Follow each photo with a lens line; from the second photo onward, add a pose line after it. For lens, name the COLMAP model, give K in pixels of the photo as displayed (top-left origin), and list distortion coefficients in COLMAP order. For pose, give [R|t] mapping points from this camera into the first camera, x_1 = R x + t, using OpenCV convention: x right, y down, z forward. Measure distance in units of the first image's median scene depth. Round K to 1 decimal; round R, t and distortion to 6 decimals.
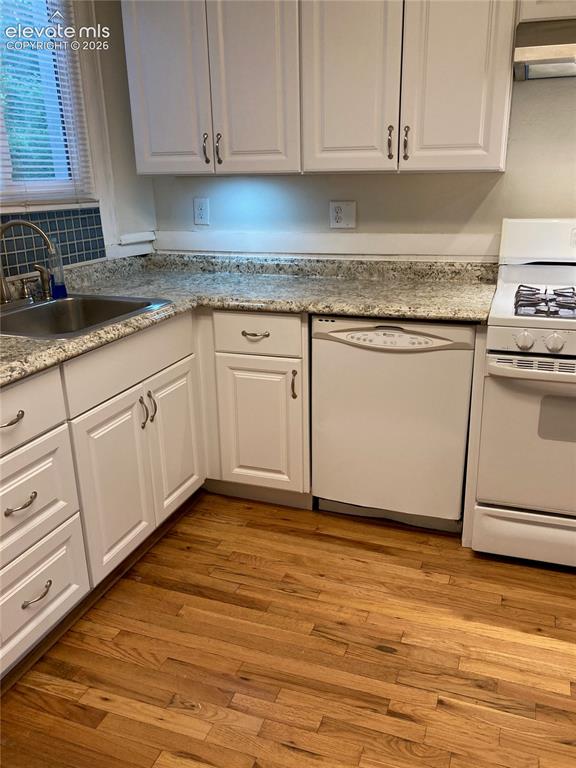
lens RADIAL K [[629.5, 0, 288.0], [0, 629.5, 384.0], [0, 0, 1]] dist [0.035419, -0.035650]
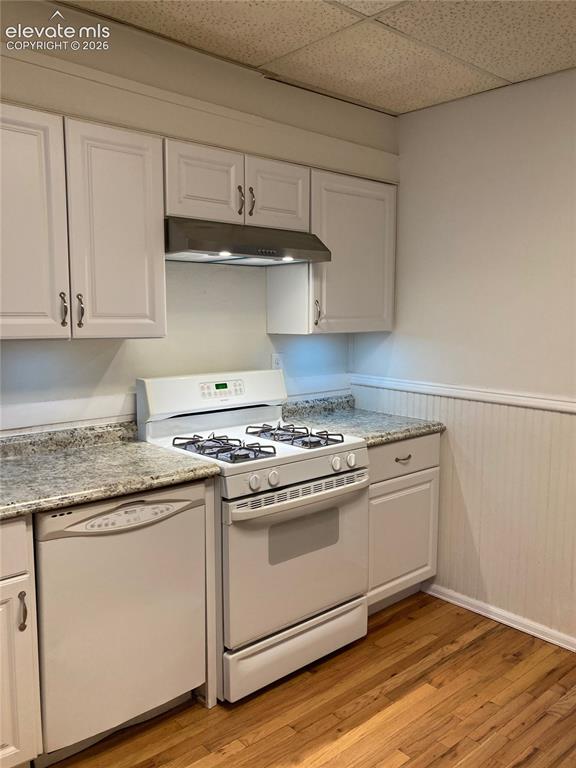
lens RADIAL K [[629.5, 0, 288.0], [0, 629.5, 384.0], [0, 0, 1]] dist [0.035419, -0.035650]
pose [[0.485918, -0.076612, 0.870640, -0.493290], [0.266895, 0.961575, -0.064344, -0.131776], [-0.832257, 0.263635, 0.487694, 0.310001]]
